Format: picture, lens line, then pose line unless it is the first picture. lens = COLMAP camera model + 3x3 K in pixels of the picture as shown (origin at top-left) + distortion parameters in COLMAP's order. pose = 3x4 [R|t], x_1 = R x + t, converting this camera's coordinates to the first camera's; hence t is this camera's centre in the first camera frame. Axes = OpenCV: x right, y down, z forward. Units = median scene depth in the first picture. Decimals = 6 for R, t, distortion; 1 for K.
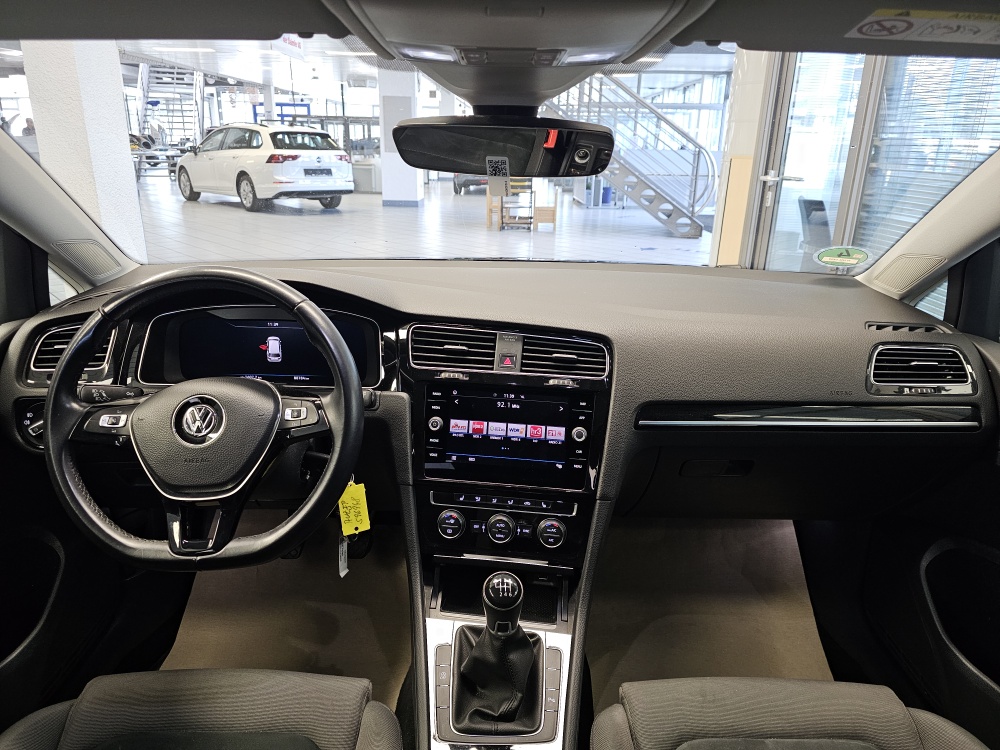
lens RADIAL K [[677.6, 0, 496.7], [0, 677.6, 350.2], [0, 0, 1]] dist [0.033130, -0.000081]
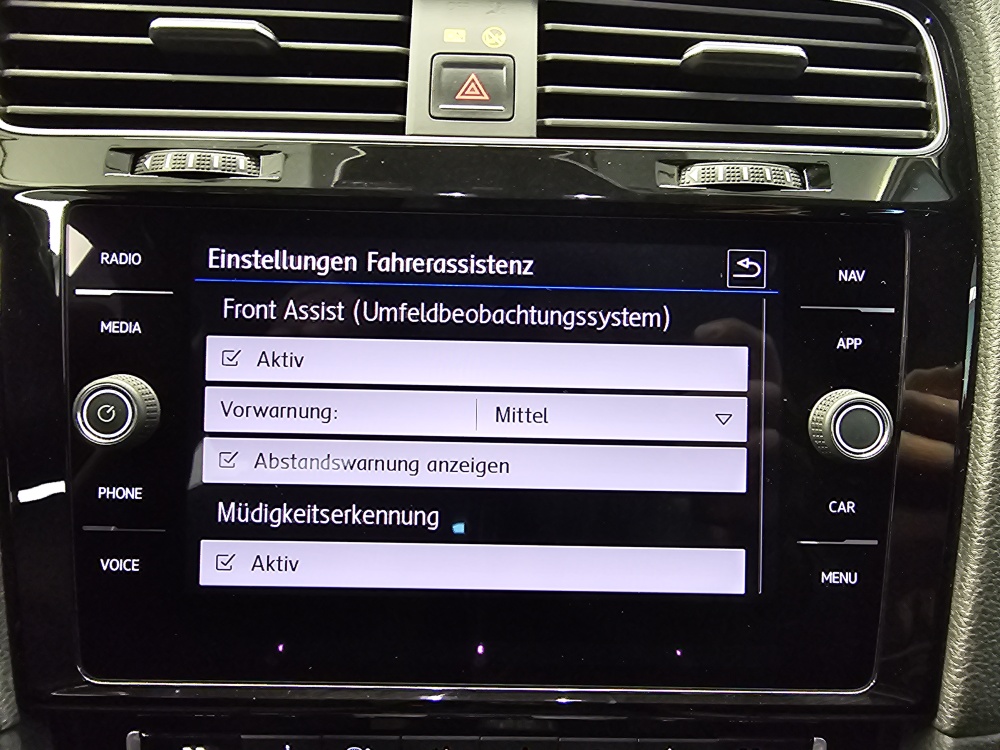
lens RADIAL K [[657.8, 0, 495.9], [0, 657.8, 383.8], [0, 0, 1]] dist [0.003713, -0.002905]
pose [[0.990799, -0.050671, 0.125500, -0.006329], [0.037987, 0.994113, 0.101474, 0.086749], [-0.129903, -0.095773, 0.986890, 0.806950]]
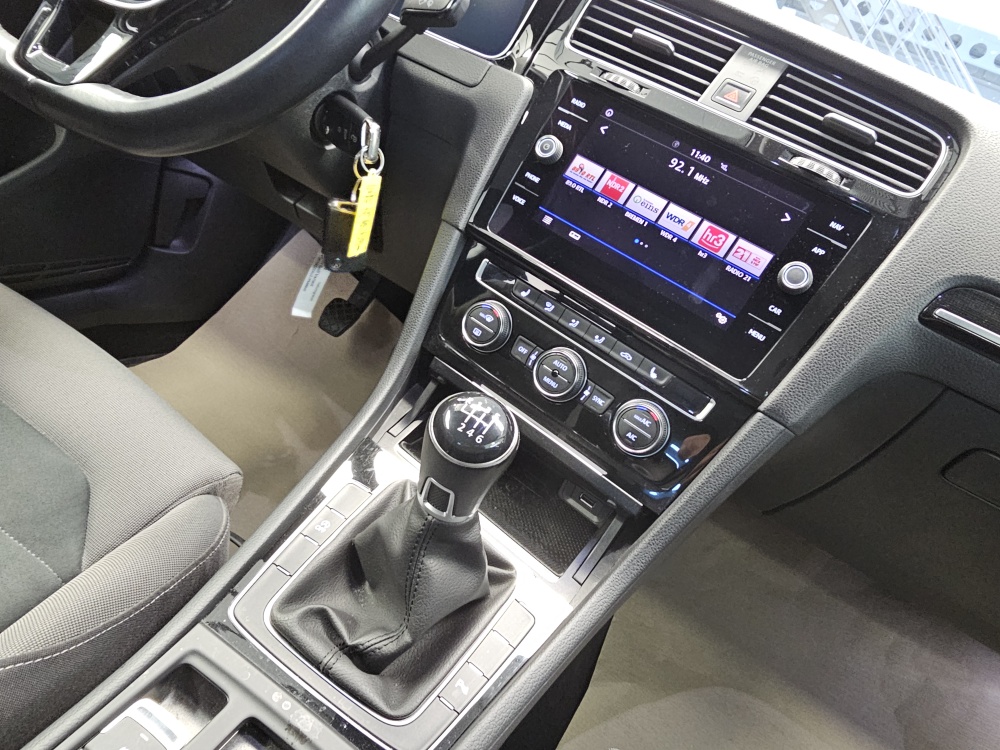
lens RADIAL K [[657.8, 0, 496.8], [0, 657.8, 377.1], [0, 0, 1]] dist [0.003713, -0.002905]
pose [[0.835823, 0.486248, -0.254877, 0.097271], [-0.462897, 0.873796, 0.149020, 0.209625], [0.295171, -0.006572, 0.955422, 0.490634]]
